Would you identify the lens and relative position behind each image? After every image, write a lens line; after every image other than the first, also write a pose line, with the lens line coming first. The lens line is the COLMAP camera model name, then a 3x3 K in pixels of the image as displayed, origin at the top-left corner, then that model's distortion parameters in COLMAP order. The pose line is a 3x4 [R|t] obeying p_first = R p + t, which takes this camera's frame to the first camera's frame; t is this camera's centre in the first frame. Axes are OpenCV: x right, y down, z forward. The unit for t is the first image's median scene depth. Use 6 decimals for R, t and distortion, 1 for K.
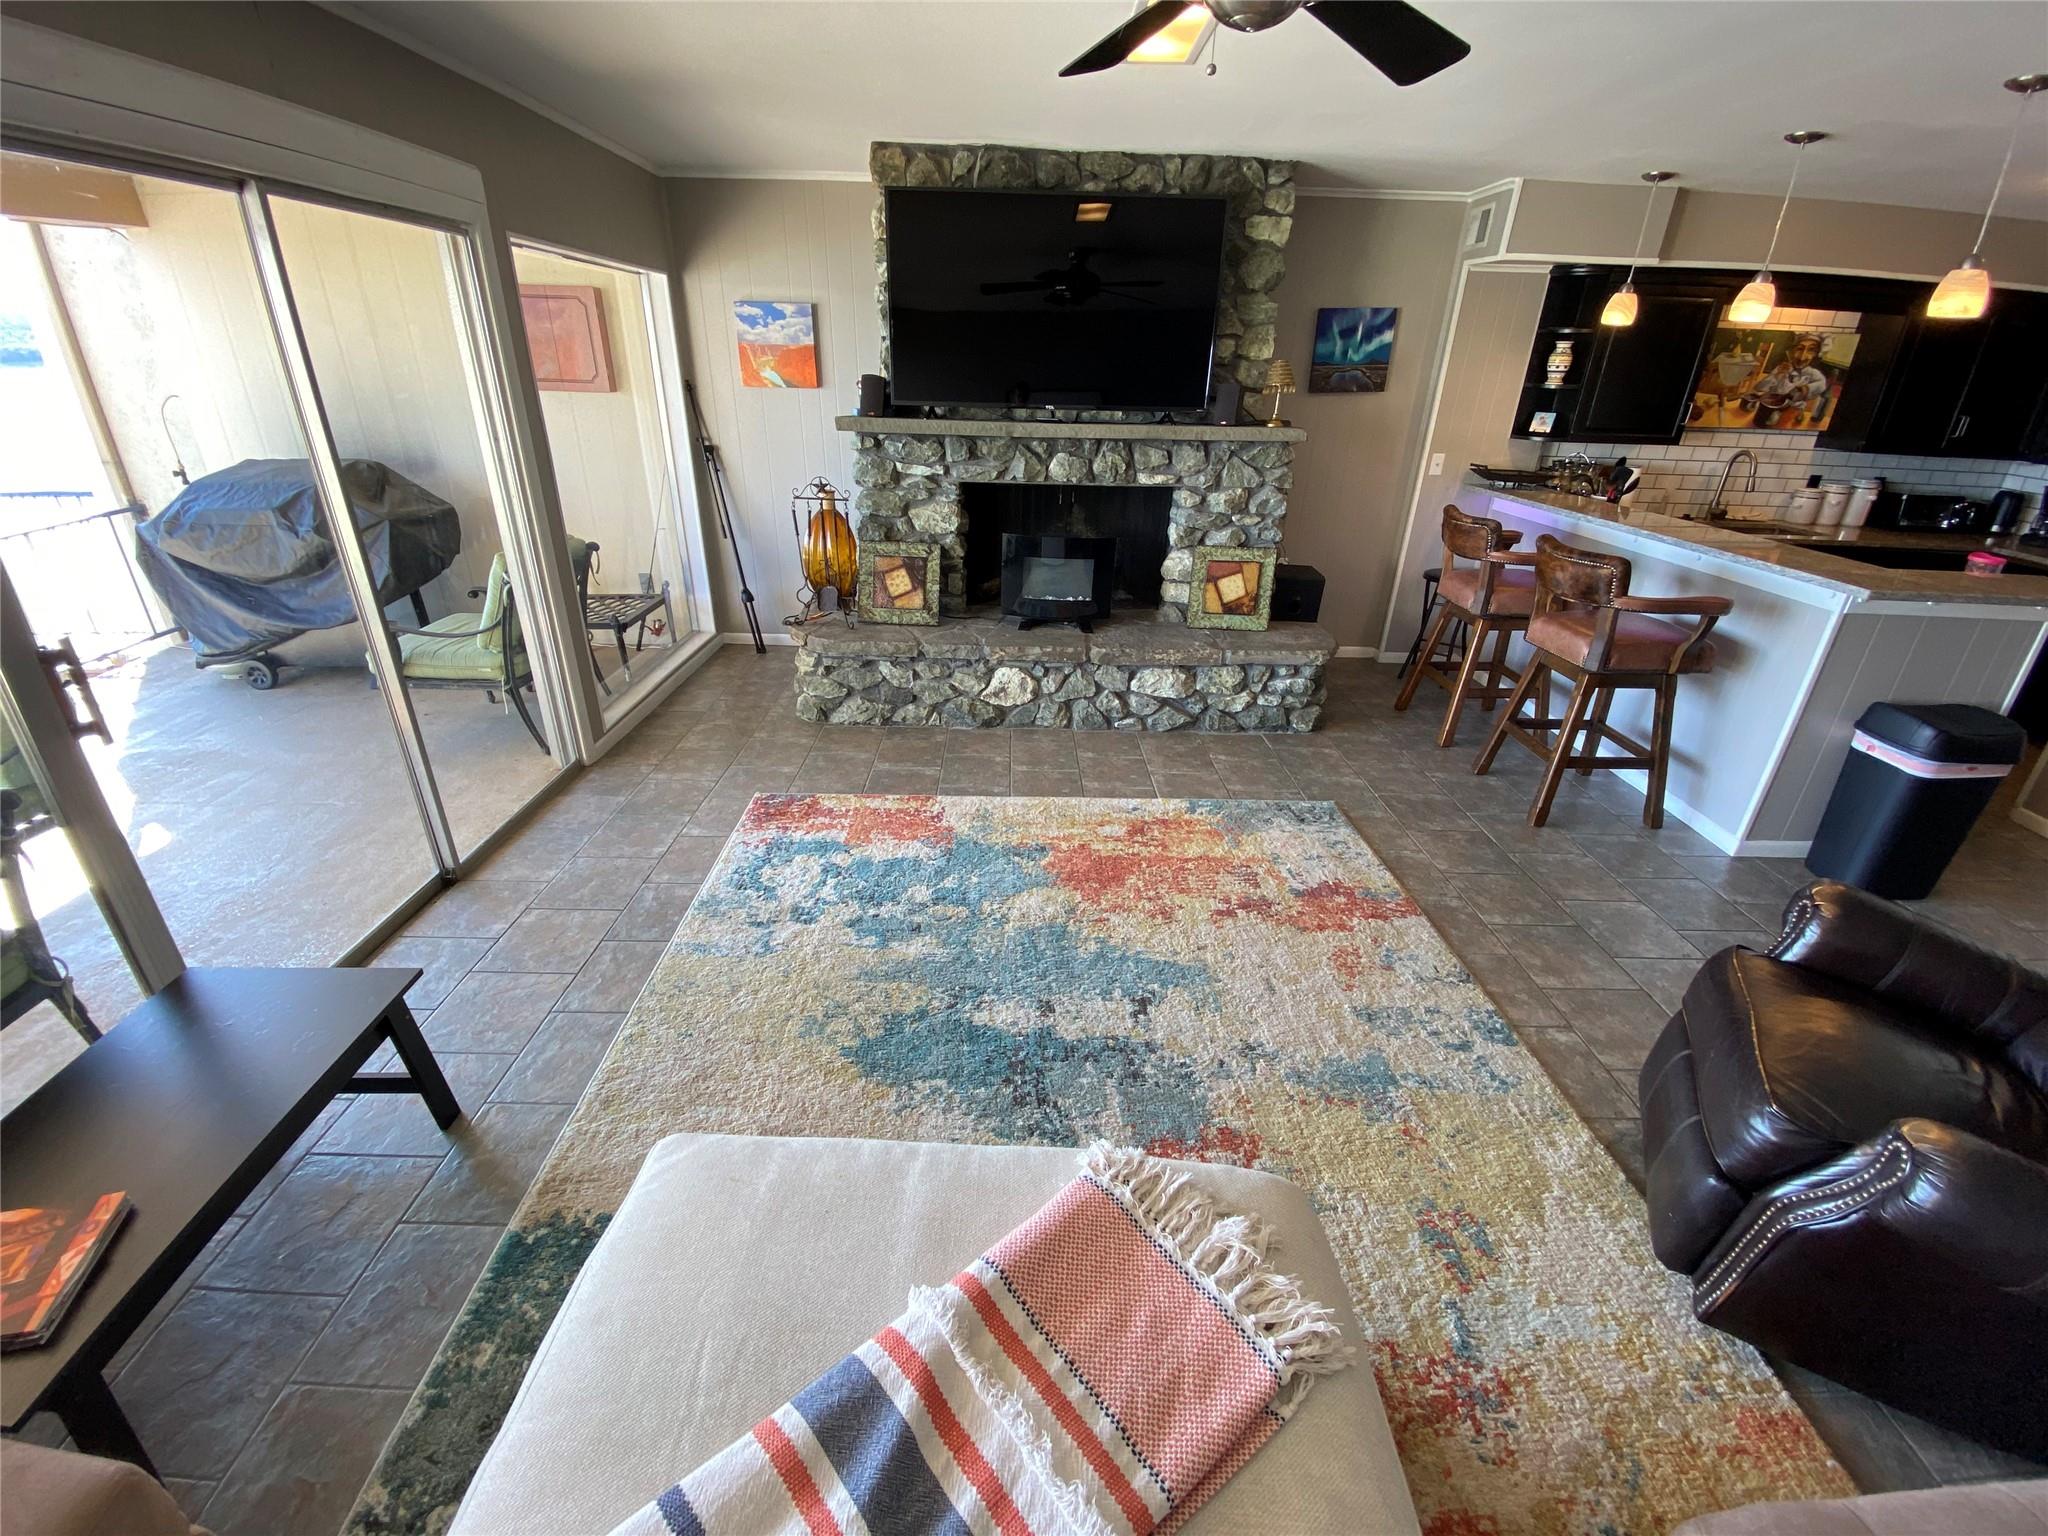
lens RADIAL K [[838.7, 0, 1023.3], [0, 838.7, 755.5], [0, 0, 1]] dist [0.001587, -0.001311]
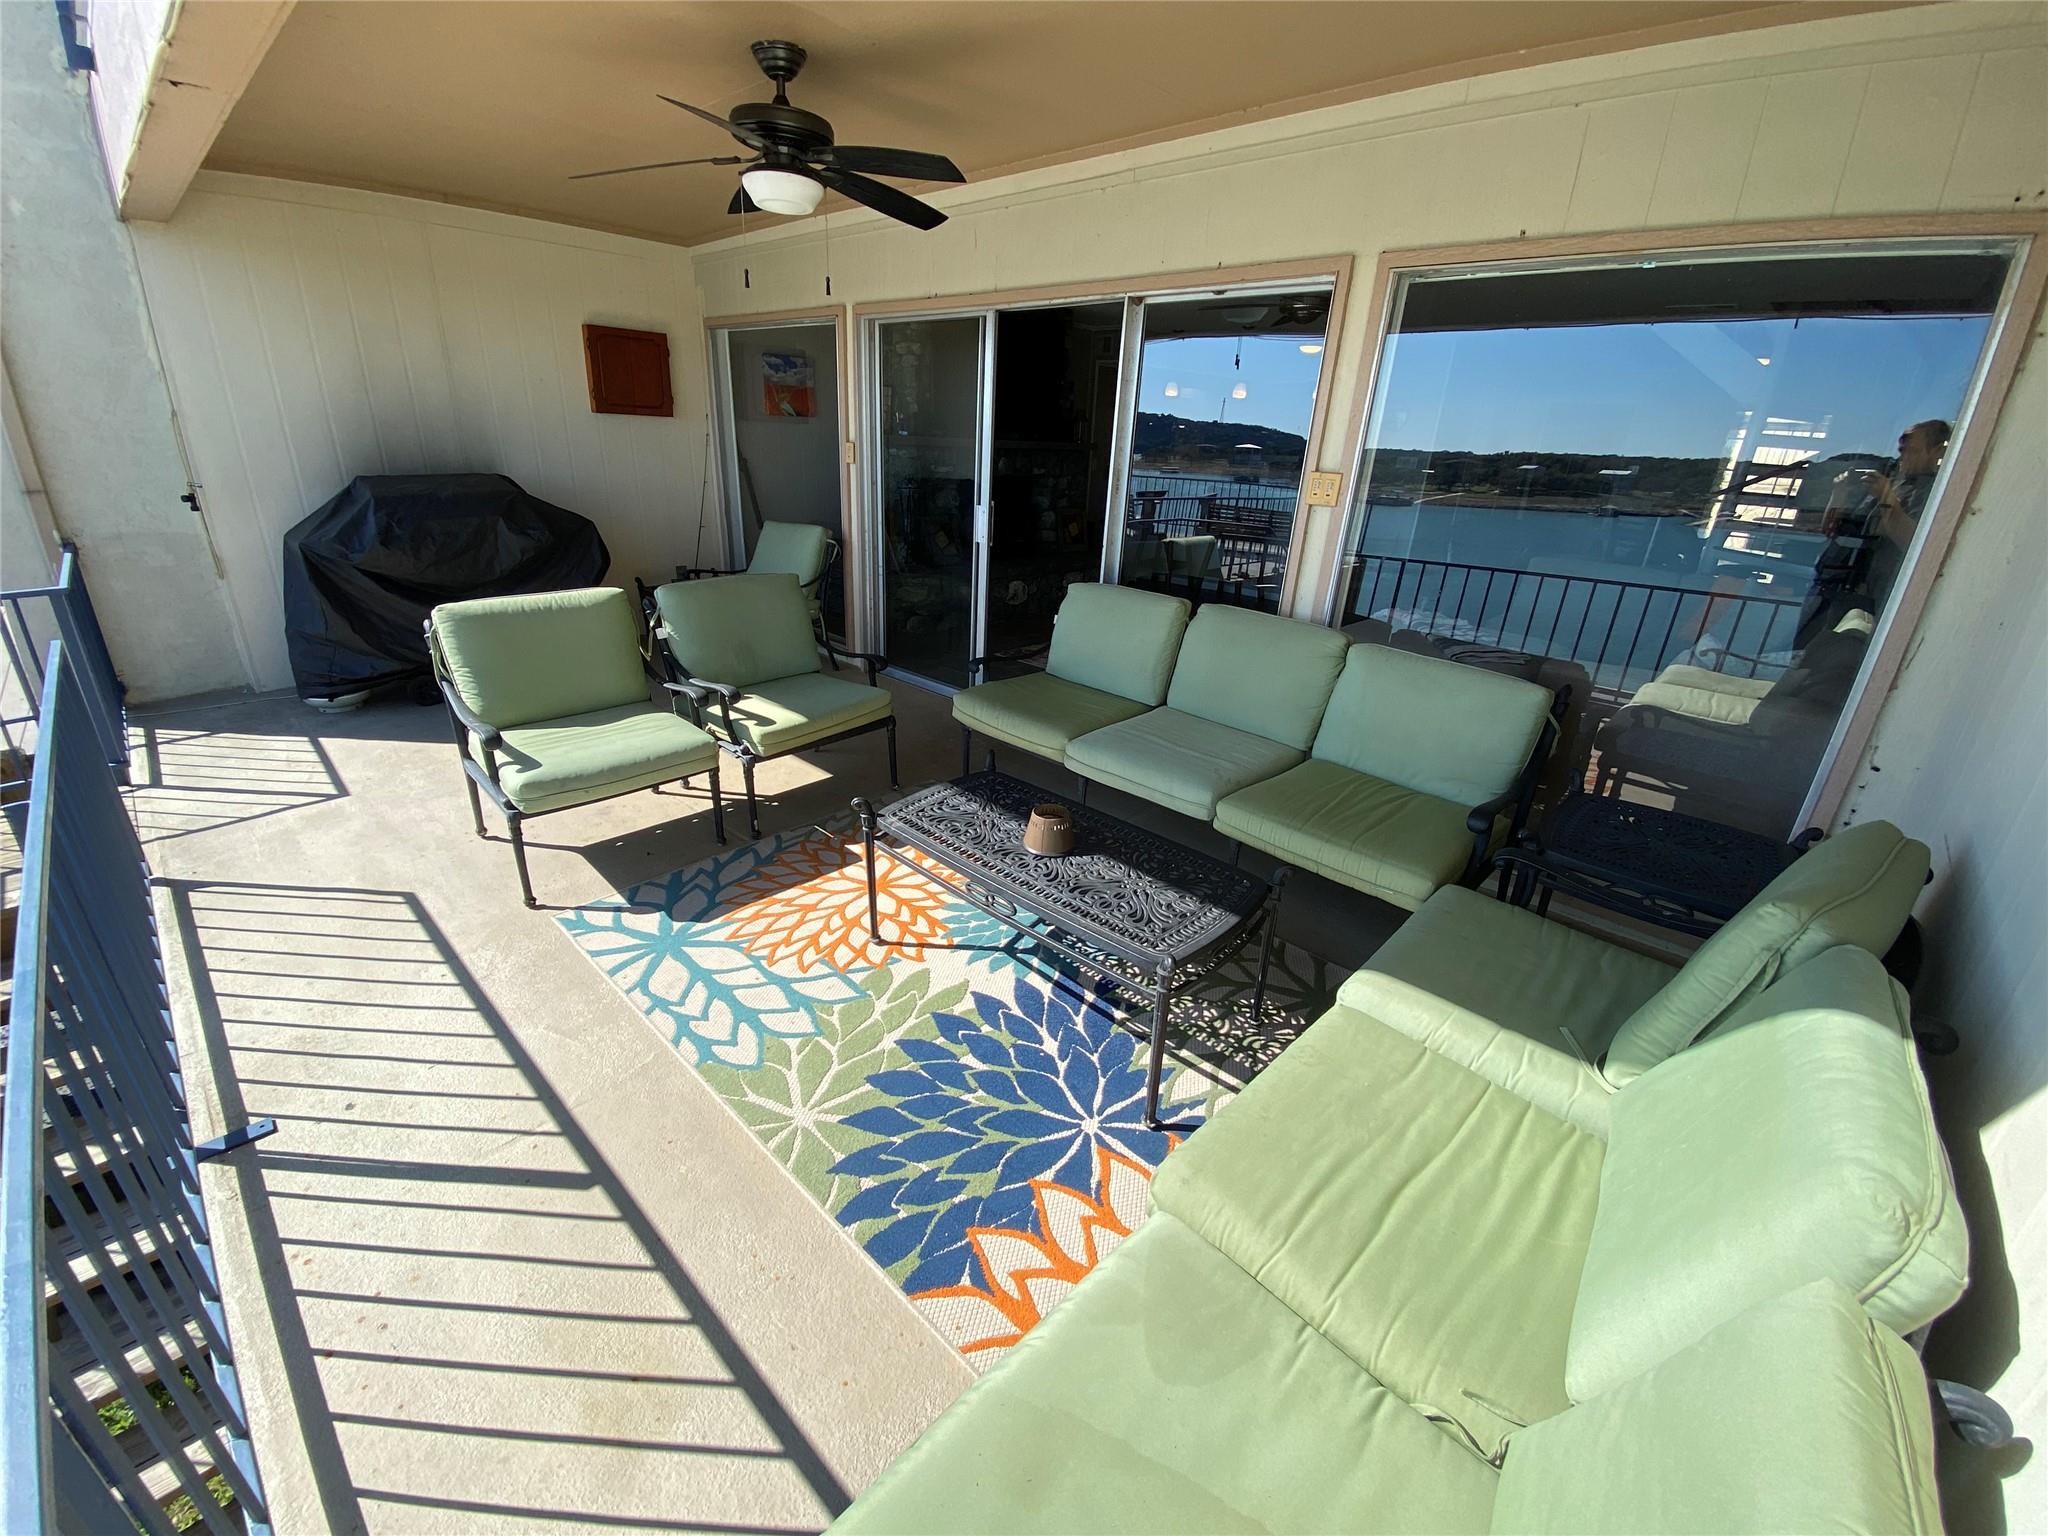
lens RADIAL K [[838.7, 0, 1019.9], [0, 838.7, 766.5], [0, 0, 1]] dist [0.001587, -0.001311]
pose [[0.693235, -0.258469, 0.672770, -1.148507], [0.280538, 0.956631, 0.078453, 0.114260], [-0.663871, 0.134351, 0.735680, -0.195017]]
